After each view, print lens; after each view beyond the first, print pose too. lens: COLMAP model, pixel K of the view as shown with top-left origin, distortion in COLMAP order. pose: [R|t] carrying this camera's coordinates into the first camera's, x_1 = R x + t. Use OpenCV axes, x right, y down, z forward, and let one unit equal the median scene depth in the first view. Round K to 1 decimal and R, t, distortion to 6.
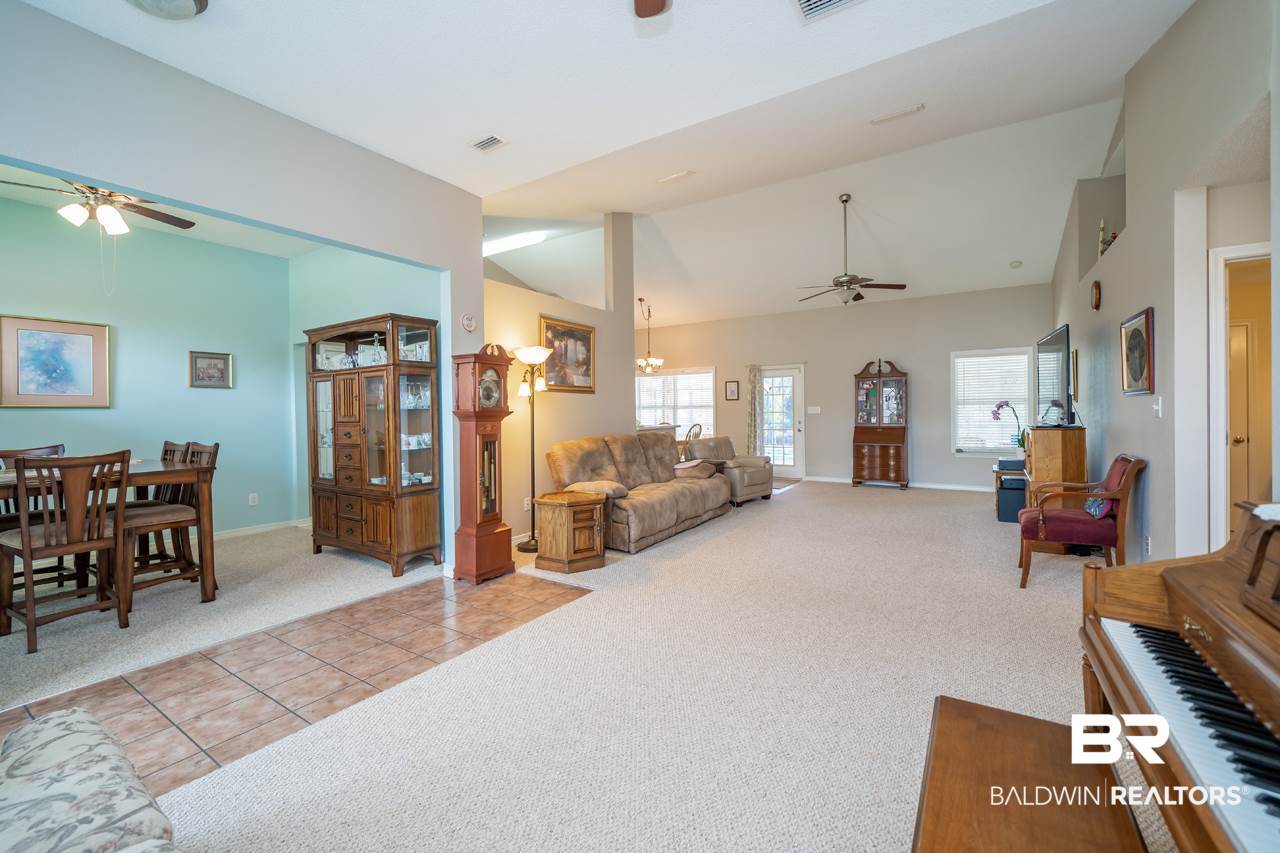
lens RADIAL K [[520.8, 0, 638.0], [0, 520.8, 416.0], [0, 0, 1]] dist [-0.001917, -0.000206]
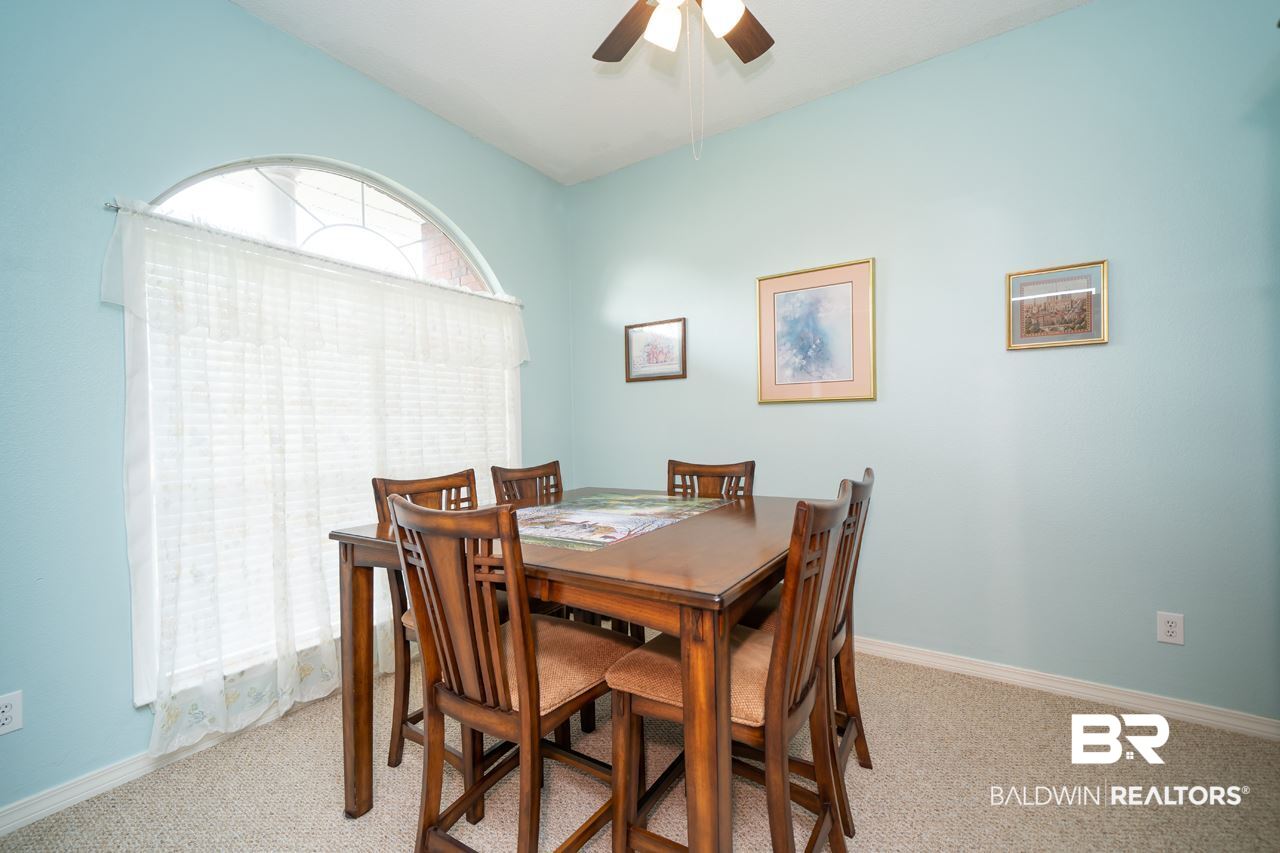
lens RADIAL K [[520.8, 0, 638.5], [0, 520.8, 422.6], [0, 0, 1]] dist [-0.001917, -0.000206]
pose [[-0.008109, 0.003816, -0.999960, -0.431644], [0.006855, 0.999969, 0.003760, 0.006505], [0.999944, -0.006824, -0.008135, 0.747739]]
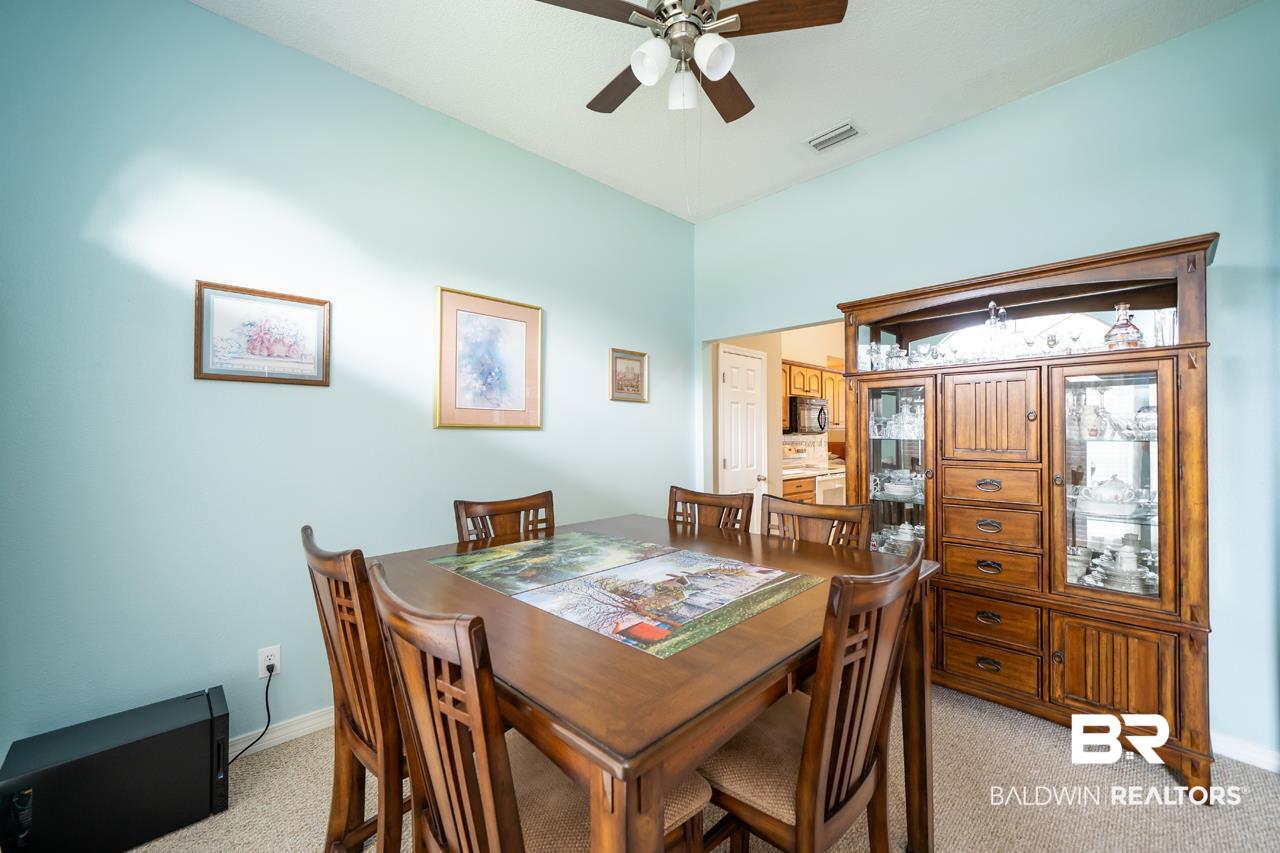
lens RADIAL K [[520.8, 0, 640.3], [0, 520.8, 437.9], [0, 0, 1]] dist [-0.001917, -0.000206]
pose [[0.971423, 0.015215, -0.236867, -0.735743], [-0.014974, 0.999884, 0.002813, -0.007476], [0.236883, 0.000814, 0.971538, 0.370201]]
